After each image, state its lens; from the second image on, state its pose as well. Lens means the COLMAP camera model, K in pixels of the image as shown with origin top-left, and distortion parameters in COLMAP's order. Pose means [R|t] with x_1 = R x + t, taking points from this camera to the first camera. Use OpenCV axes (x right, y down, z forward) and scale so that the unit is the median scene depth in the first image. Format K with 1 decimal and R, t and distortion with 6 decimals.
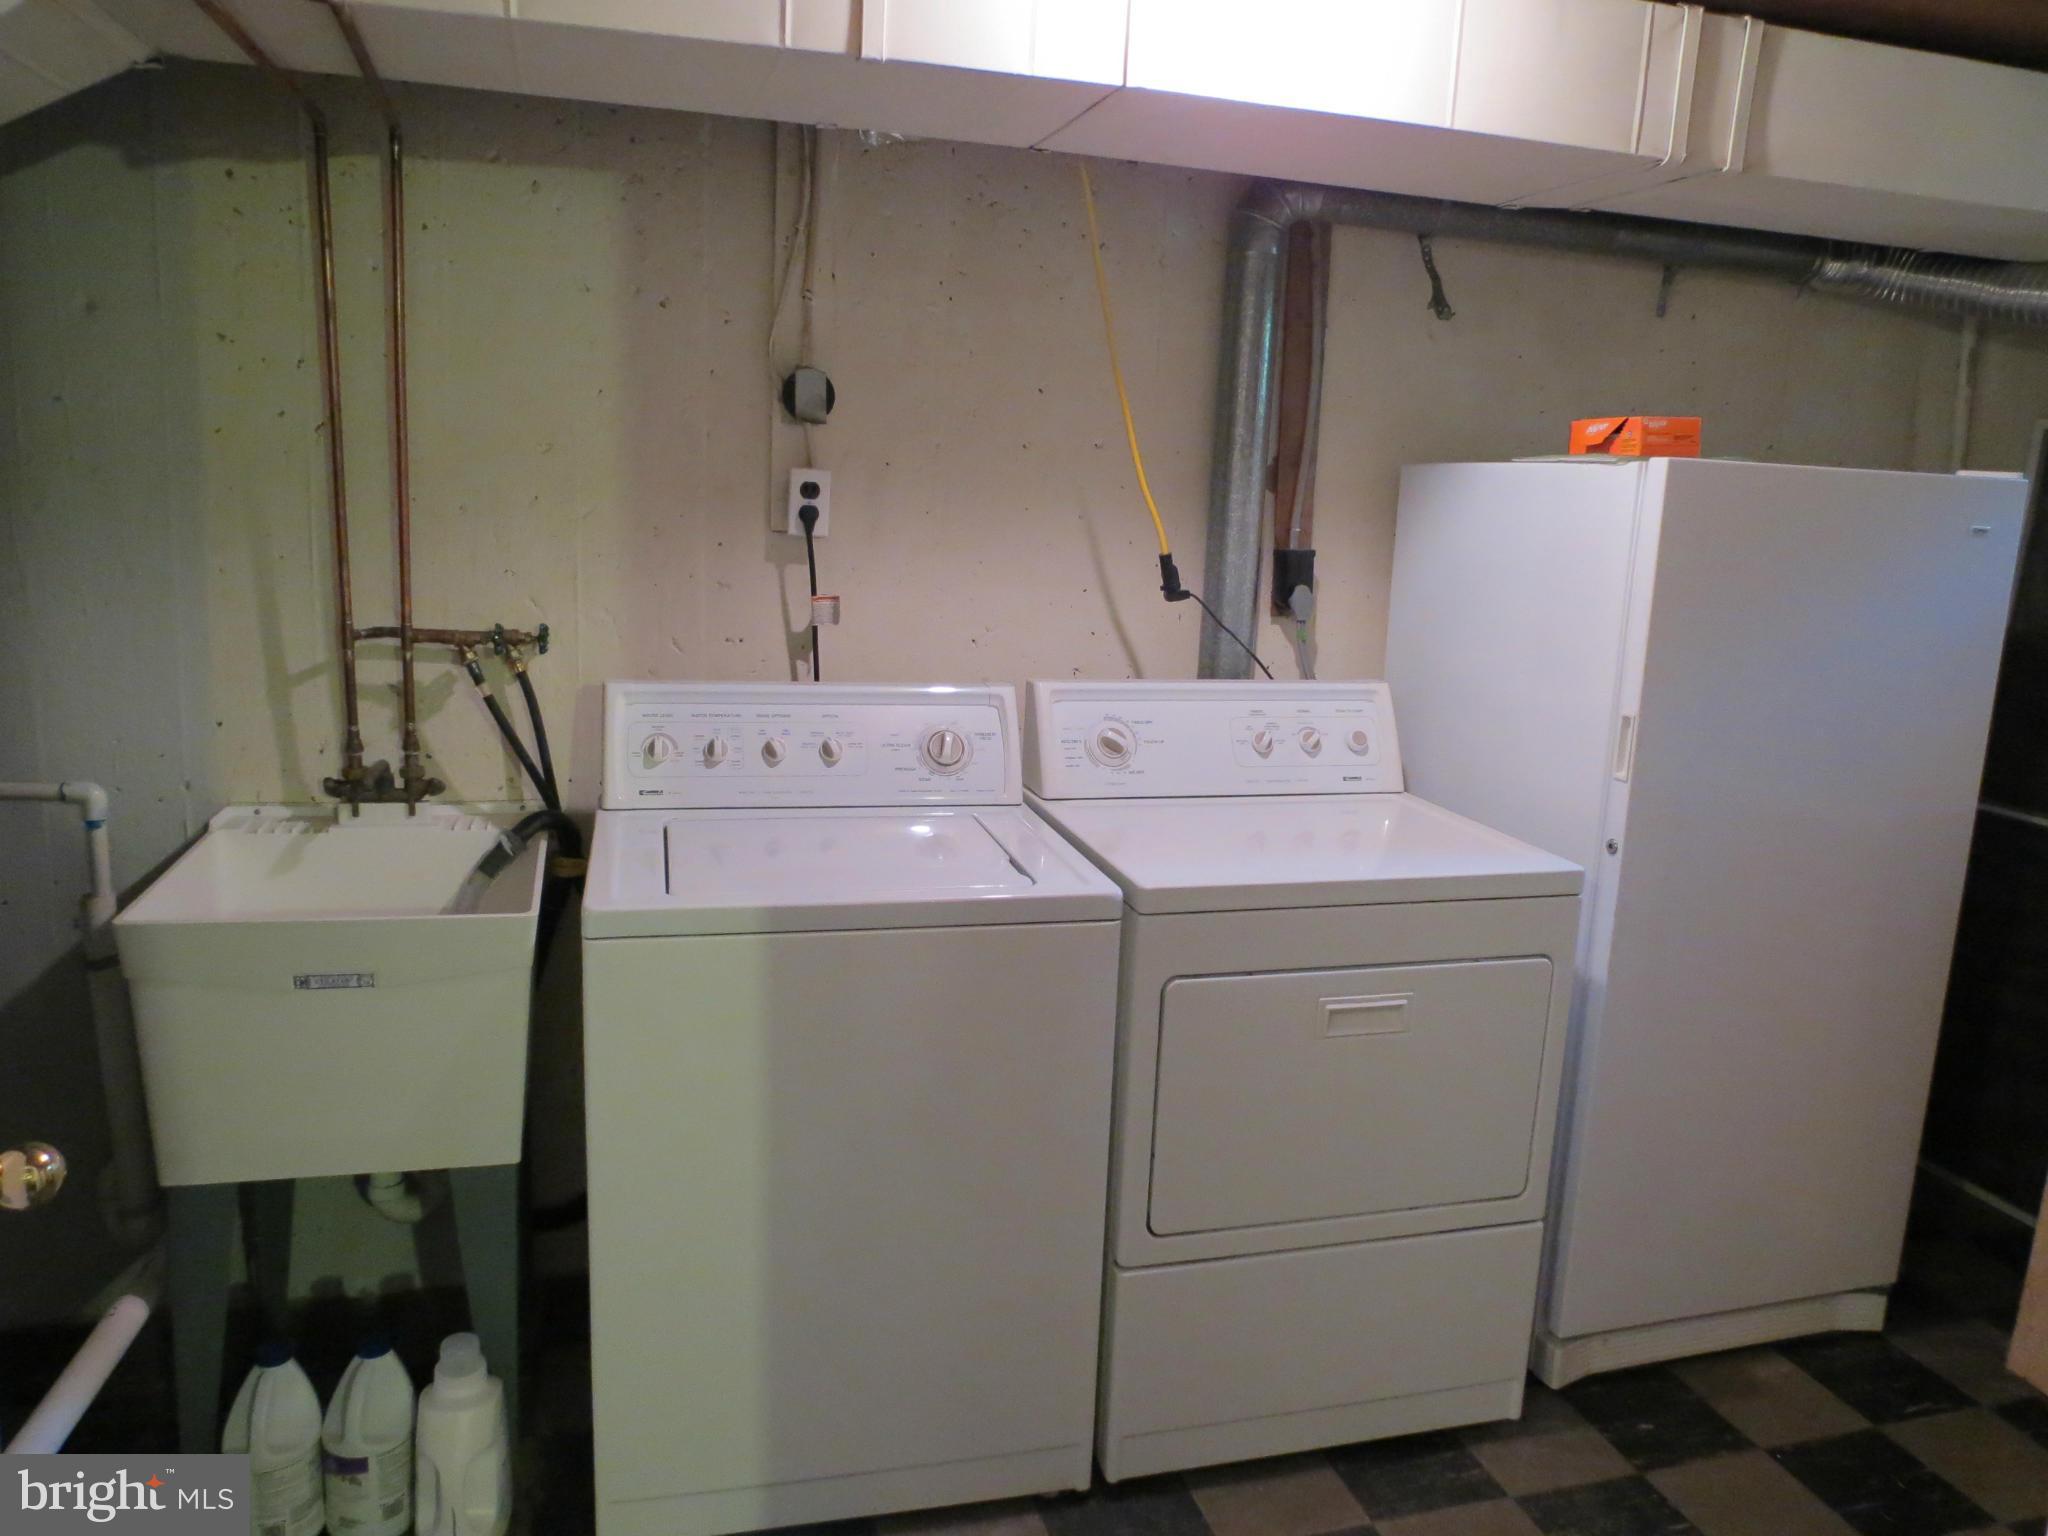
lens RADIAL K [[1454.0, 0, 1029.4], [0, 1454.0, 763.2], [0, 0, 1]] dist [-0.022639, 0.006927]
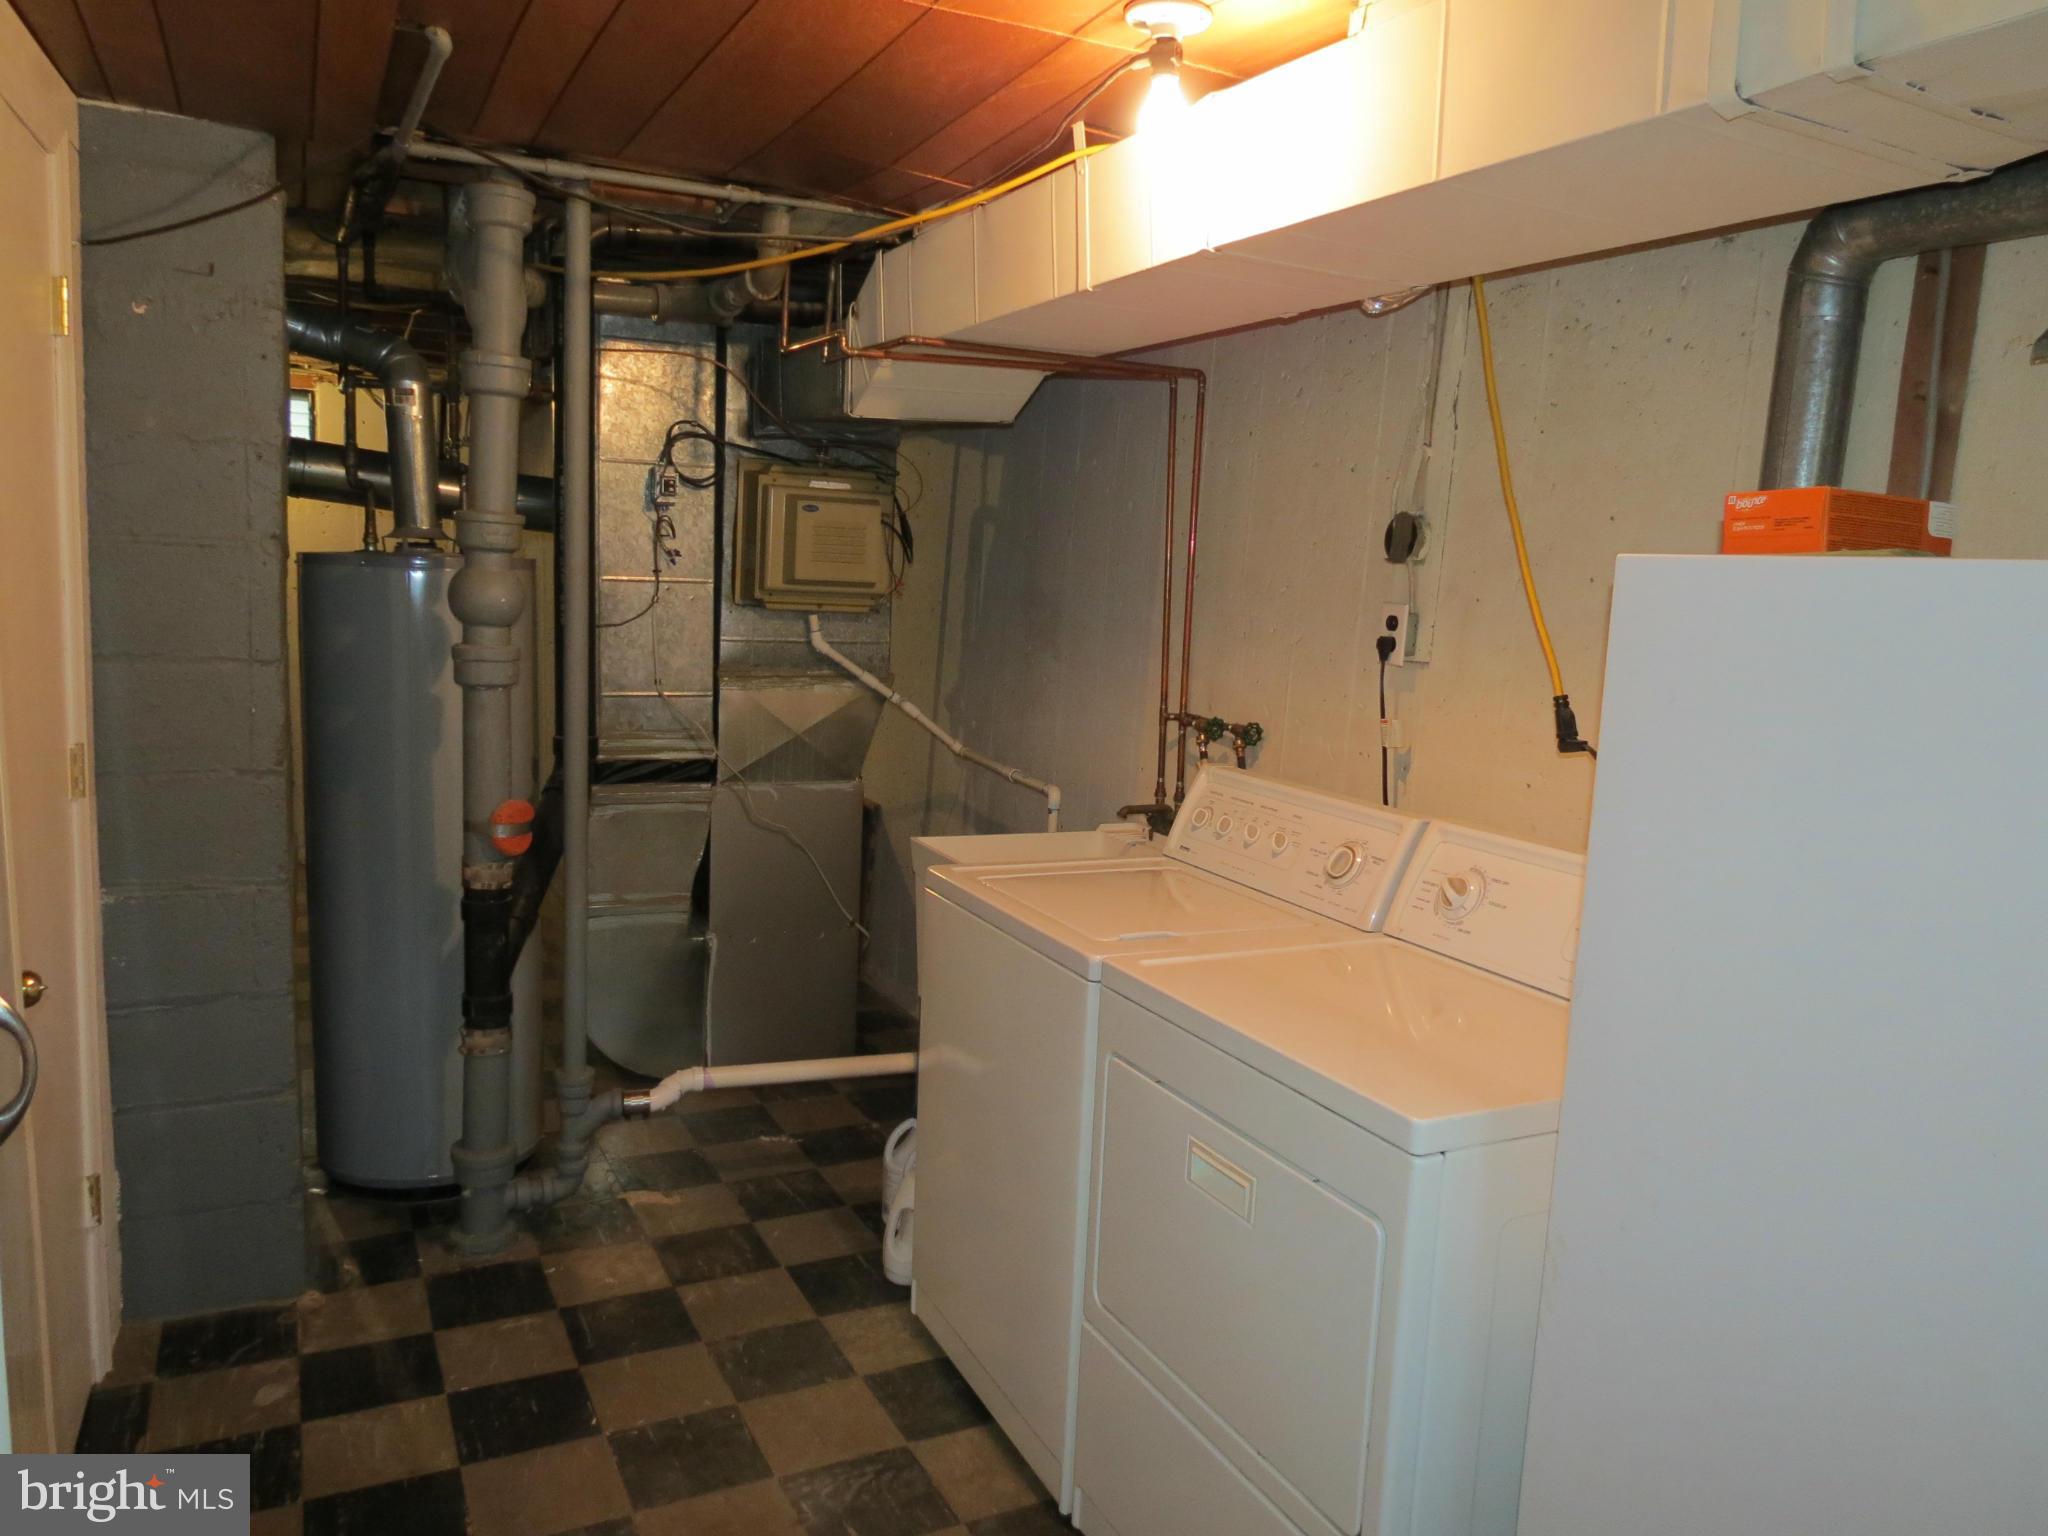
lens RADIAL K [[1454.0, 0, 1023.9], [0, 1454.0, 770.6], [0, 0, 1]] dist [-0.022639, 0.006927]
pose [[0.187905, 0.098331, -0.977253, 0.889778], [-0.222869, 0.973291, 0.055079, -0.079164], [0.956567, 0.207450, 0.204801, 0.540332]]
